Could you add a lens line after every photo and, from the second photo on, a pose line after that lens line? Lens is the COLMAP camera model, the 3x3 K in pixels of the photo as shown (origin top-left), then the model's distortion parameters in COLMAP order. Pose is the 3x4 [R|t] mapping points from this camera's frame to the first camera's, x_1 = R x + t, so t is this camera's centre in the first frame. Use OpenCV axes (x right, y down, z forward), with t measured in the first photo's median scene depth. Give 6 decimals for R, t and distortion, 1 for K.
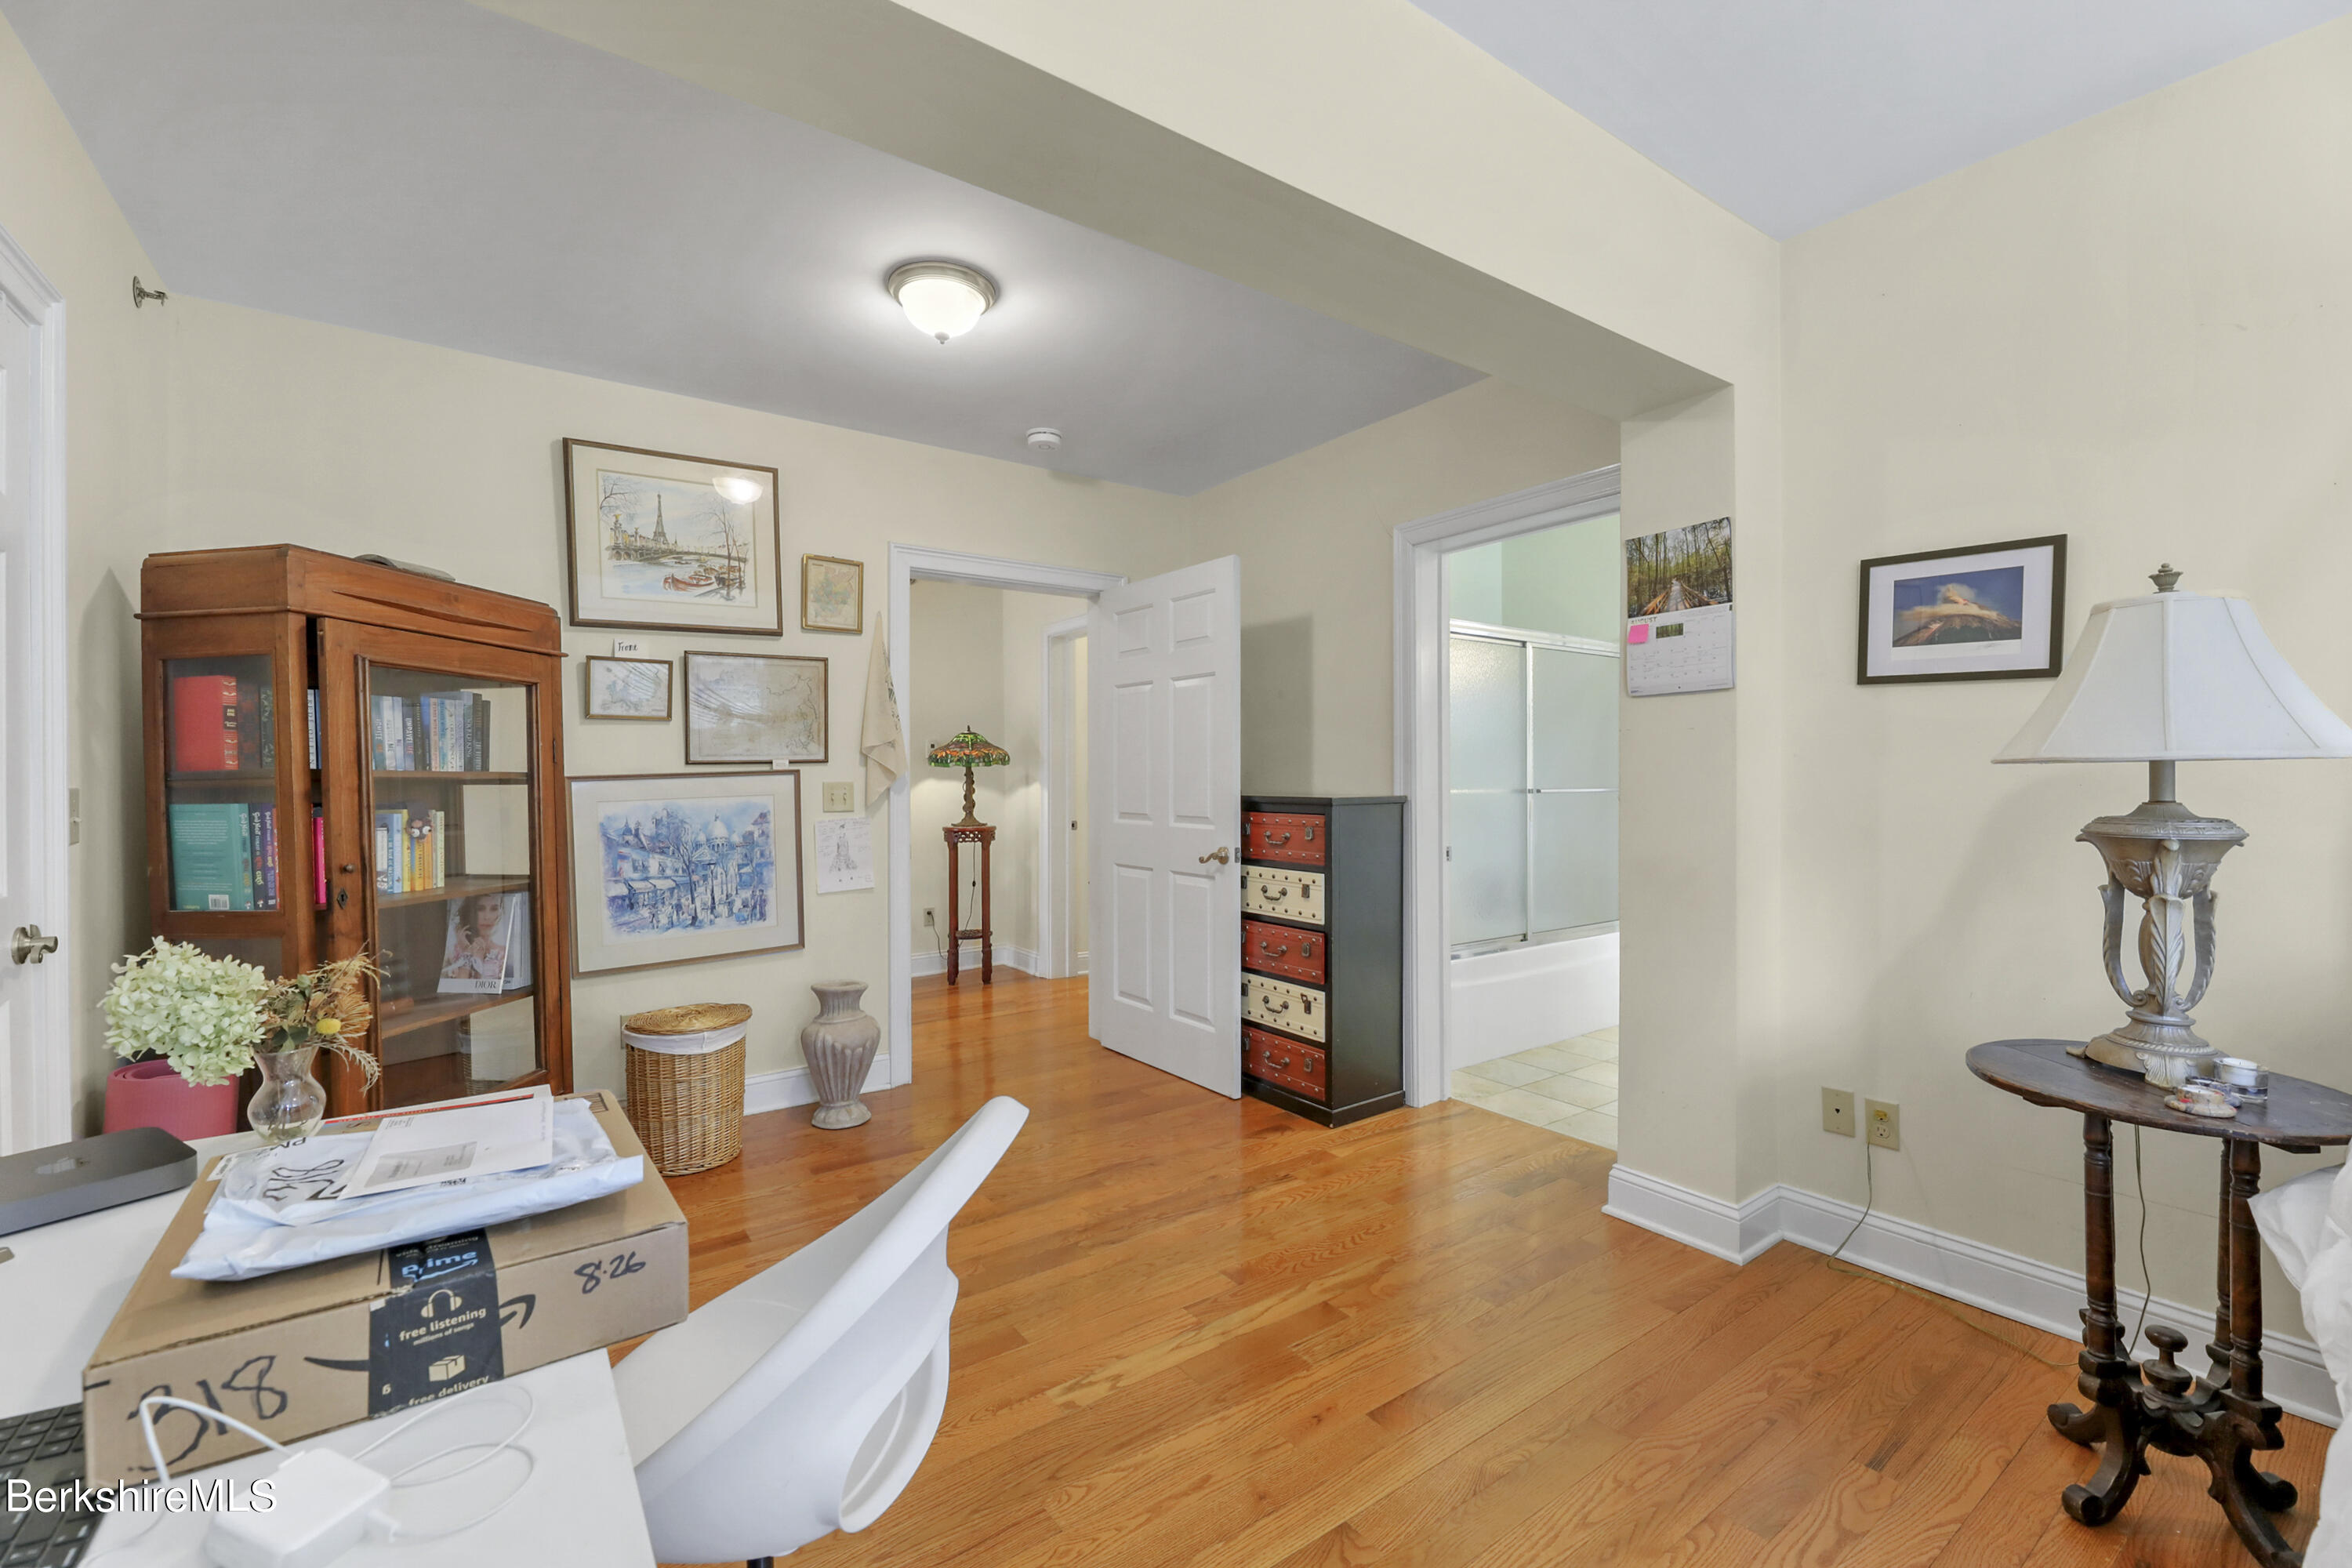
lens RADIAL K [[979.3, 0, 1176.0], [0, 979.3, 784.0], [0, 0, 1]] dist [-0.000037, -0.000006]
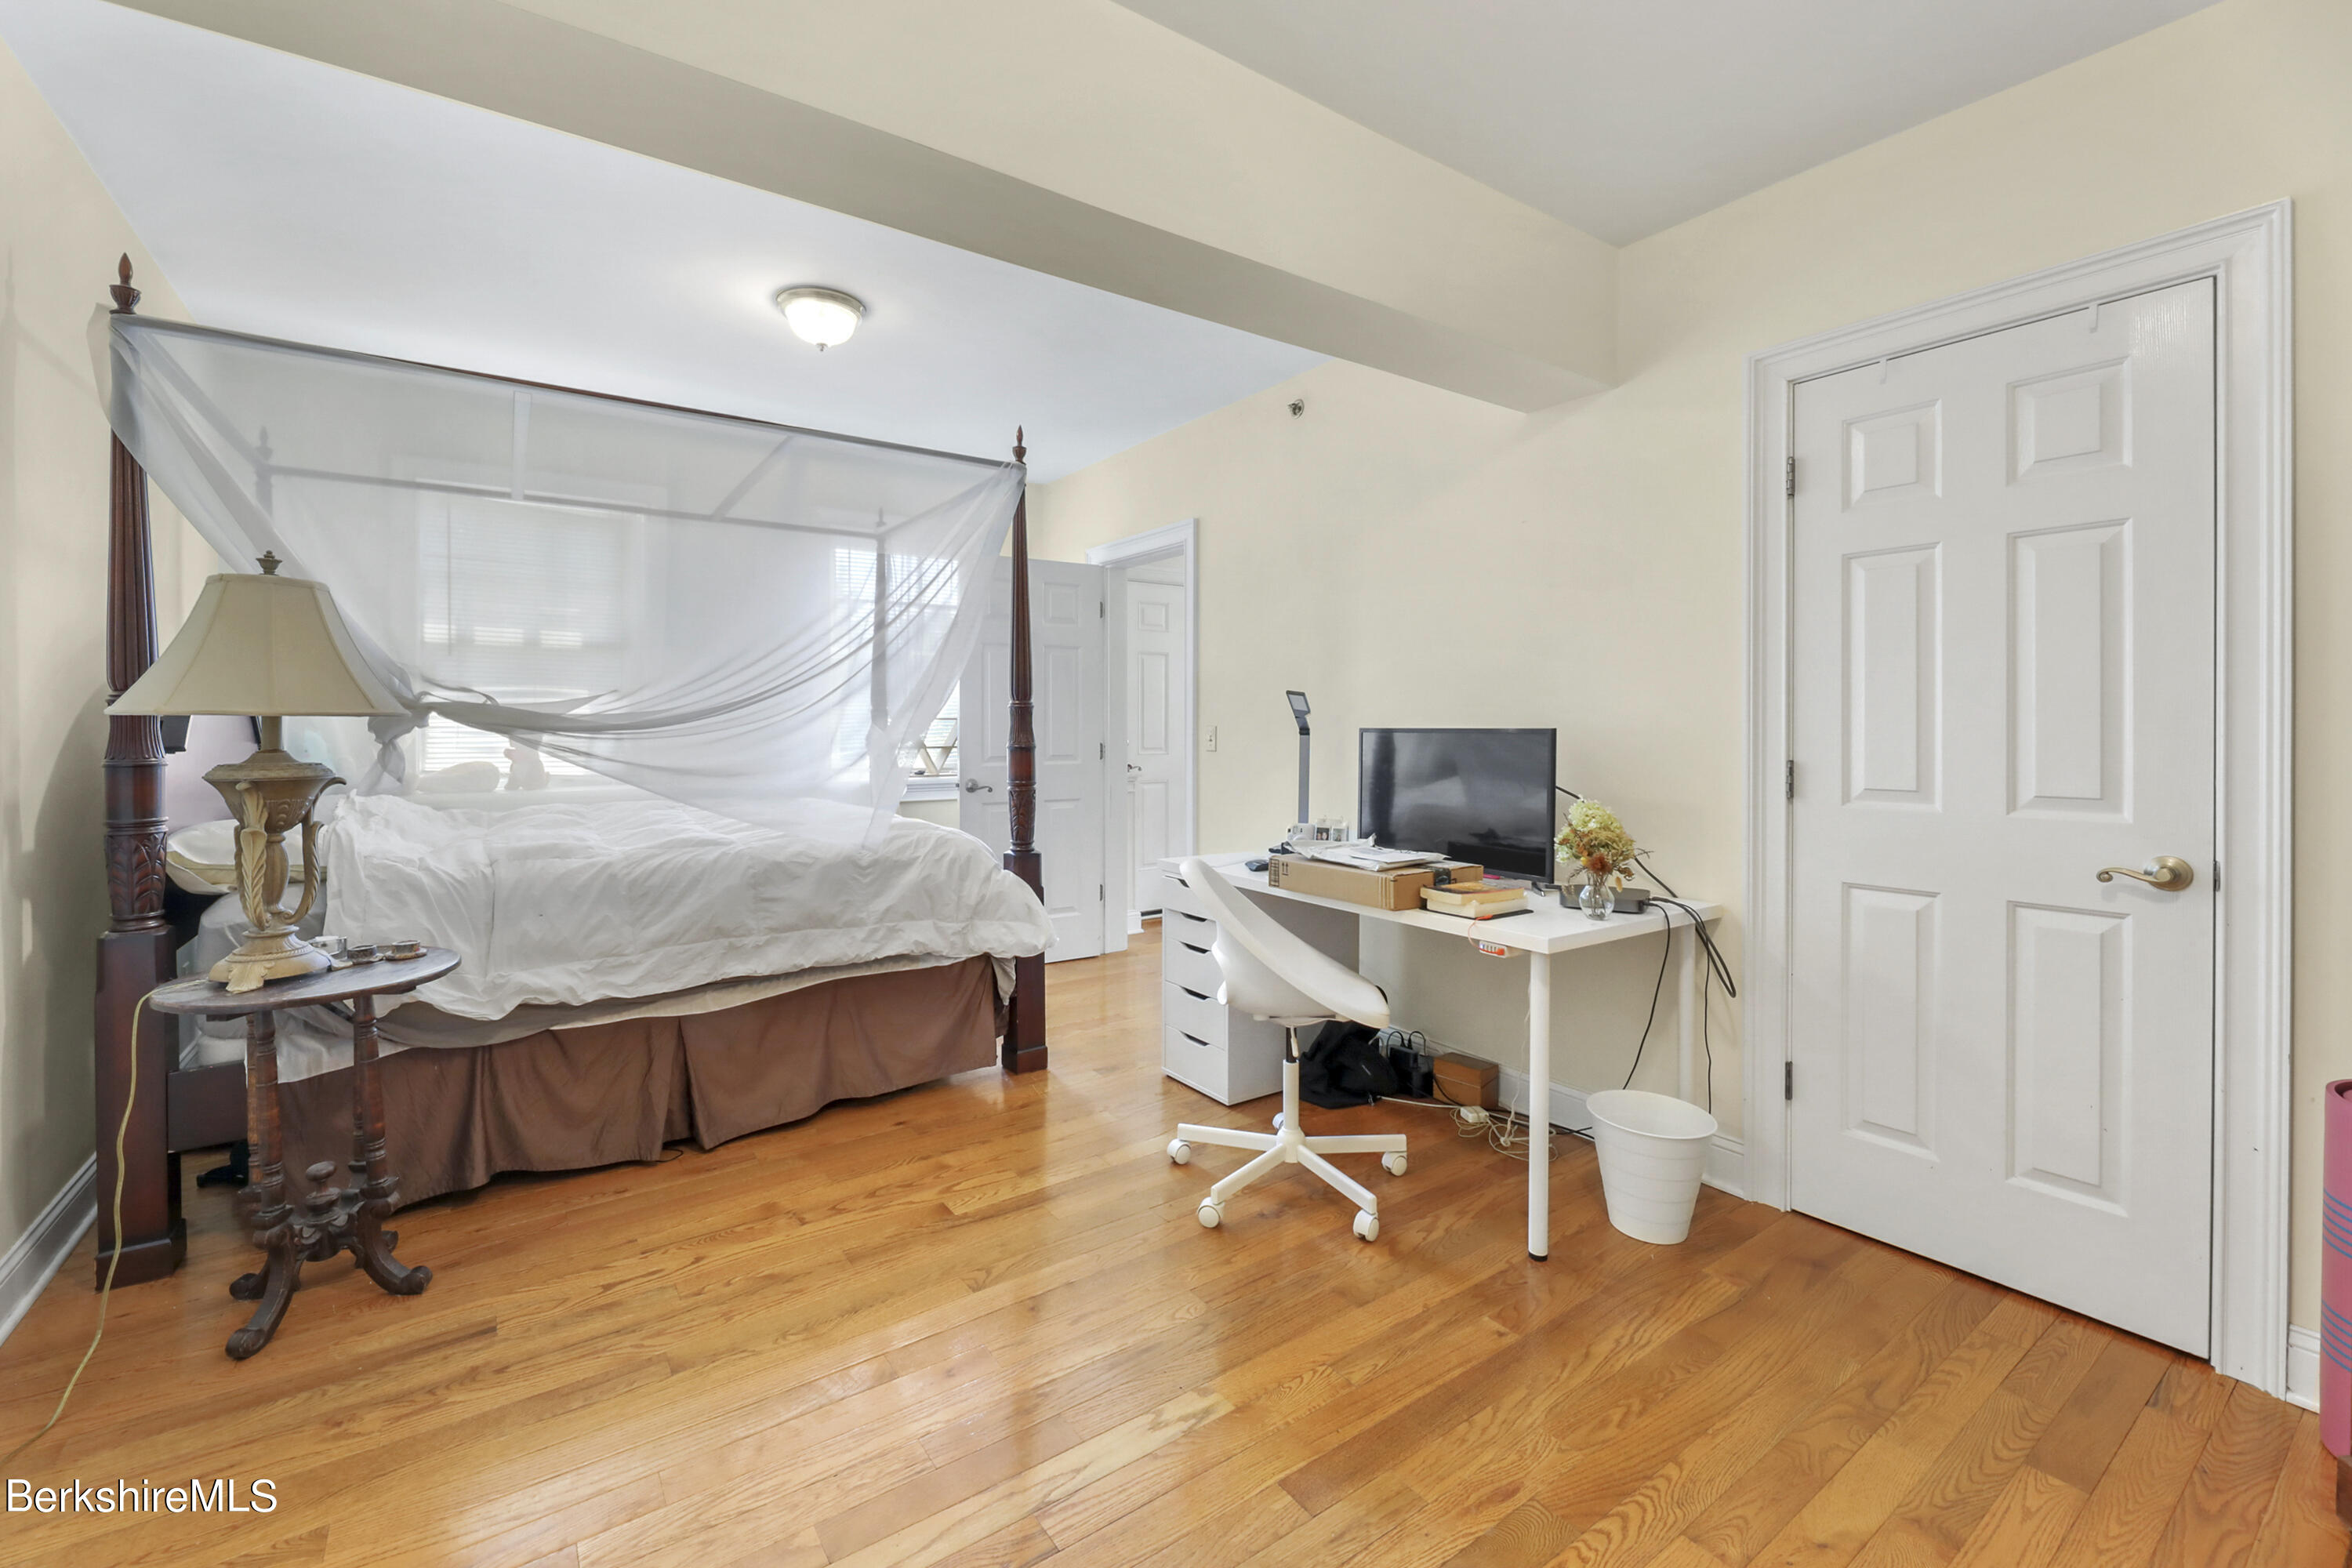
lens RADIAL K [[979.3, 0, 1176.0], [0, 979.3, 784.0], [0, 0, 1]] dist [-0.000037, -0.000006]
pose [[-0.999962, 0.008122, -0.003276, -0.090830], [0.008030, 0.999592, 0.027399, 0.033596], [0.003497, 0.027371, -0.999619, 2.081598]]
